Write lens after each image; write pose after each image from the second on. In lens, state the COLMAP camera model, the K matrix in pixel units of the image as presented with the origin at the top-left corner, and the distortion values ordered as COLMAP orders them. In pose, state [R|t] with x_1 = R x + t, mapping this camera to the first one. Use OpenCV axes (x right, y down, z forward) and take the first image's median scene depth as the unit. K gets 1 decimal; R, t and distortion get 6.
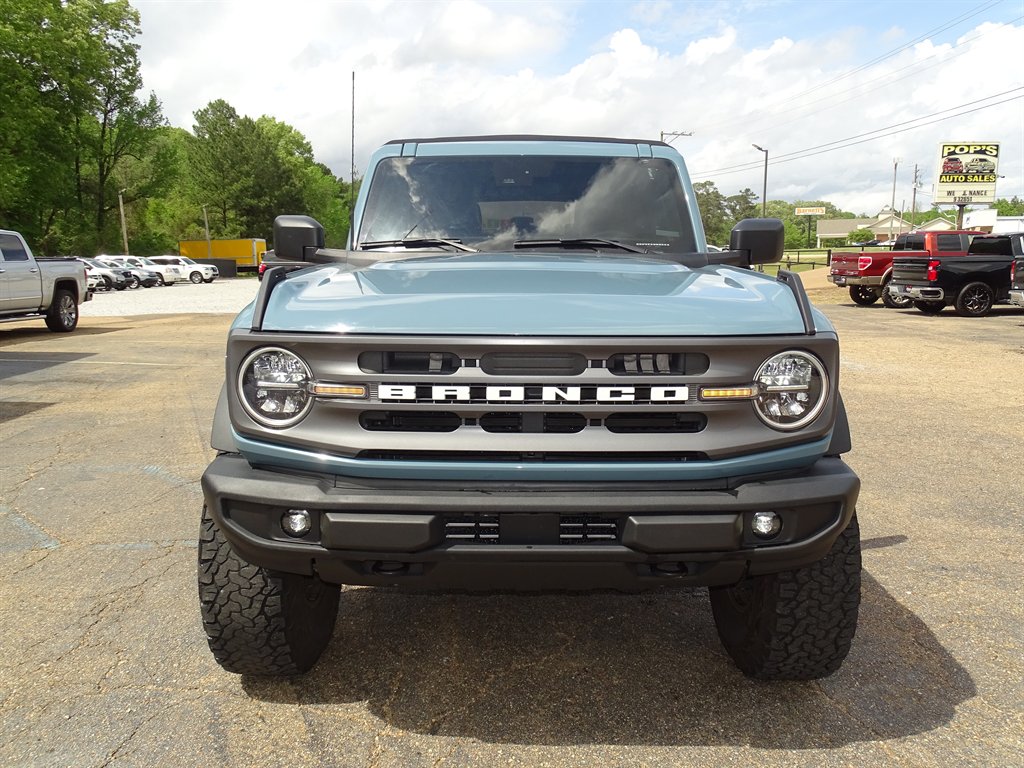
lens RADIAL K [[802.9, 0, 511.1], [0, 802.9, 395.1], [0, 0, 1]] dist [0.033217, 0.004777]
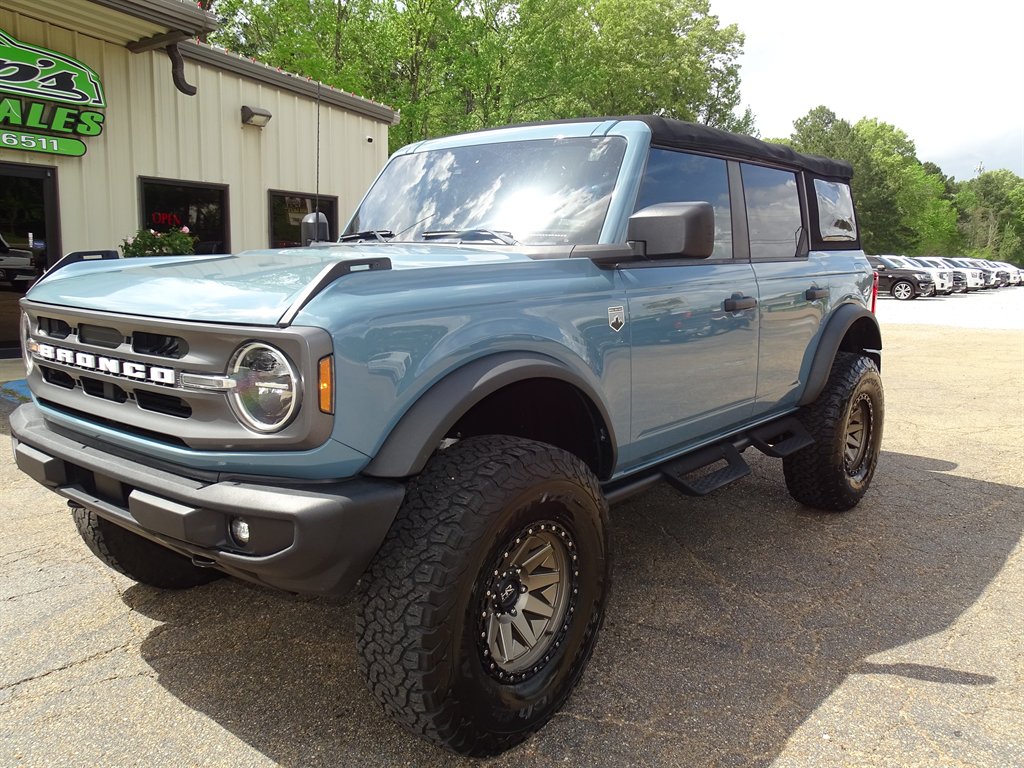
lens RADIAL K [[807.1, 0, 512.0], [0, 807.1, 384.0], [0, 0, 1]] dist [0.011732, 0.005653]
pose [[0.778709, 0.106283, -0.618318, 0.604450], [-0.118753, 0.992700, 0.021079, -0.033215], [0.616044, 0.057012, 0.785646, 0.247176]]
